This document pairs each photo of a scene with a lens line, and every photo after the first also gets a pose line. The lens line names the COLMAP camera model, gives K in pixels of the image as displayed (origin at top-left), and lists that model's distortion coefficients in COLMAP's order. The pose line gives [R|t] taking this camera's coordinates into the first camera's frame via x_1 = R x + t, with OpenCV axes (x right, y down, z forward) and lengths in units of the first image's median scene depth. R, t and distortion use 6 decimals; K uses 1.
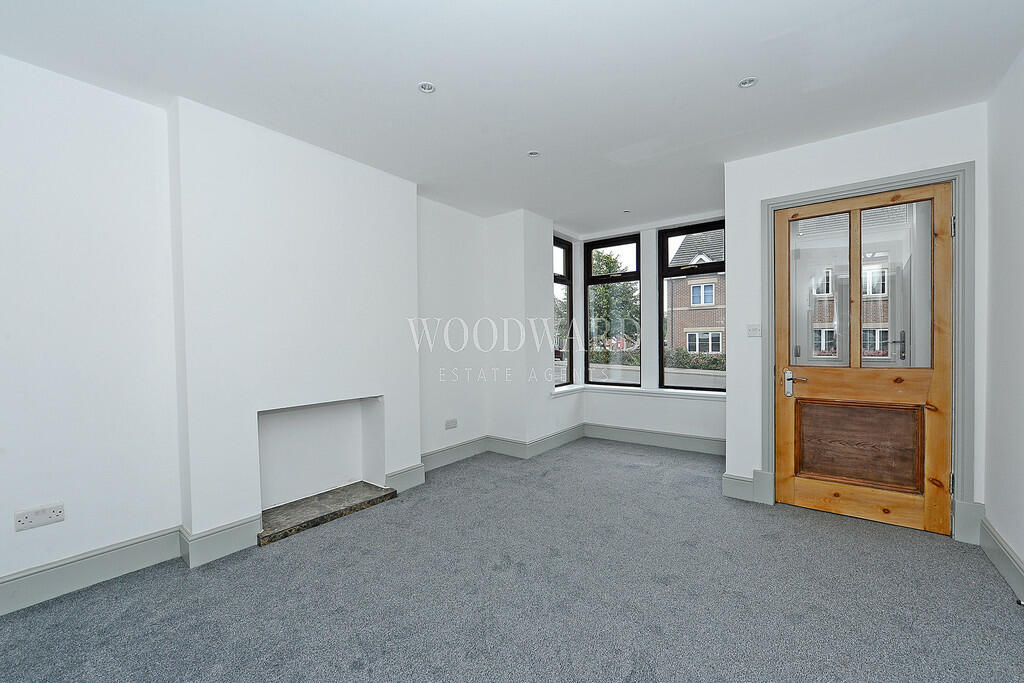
lens RADIAL K [[418.6, 0, 512.7], [0, 418.6, 342.3], [0, 0, 1]] dist [-0.006633, -0.001530]
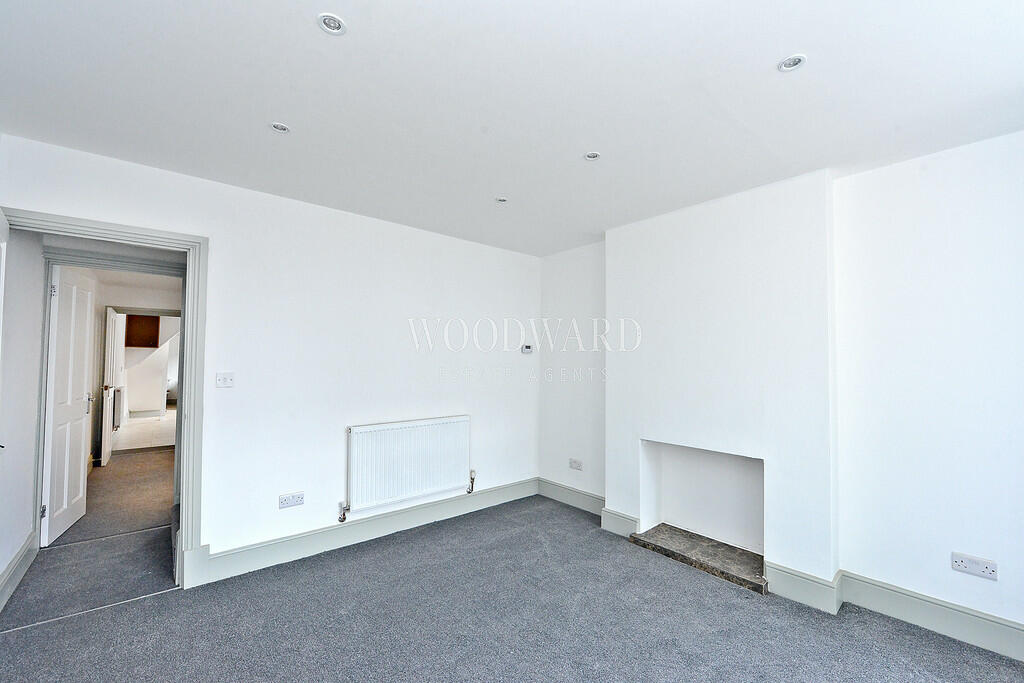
lens RADIAL K [[418.6, 0, 512.6], [0, 418.6, 344.1], [0, 0, 1]] dist [-0.006633, -0.001530]
pose [[-0.214348, -0.028169, -0.976351, 0.617639], [-0.011852, 0.999585, -0.026237, -0.066953], [0.976685, 0.005947, -0.214593, 0.760192]]
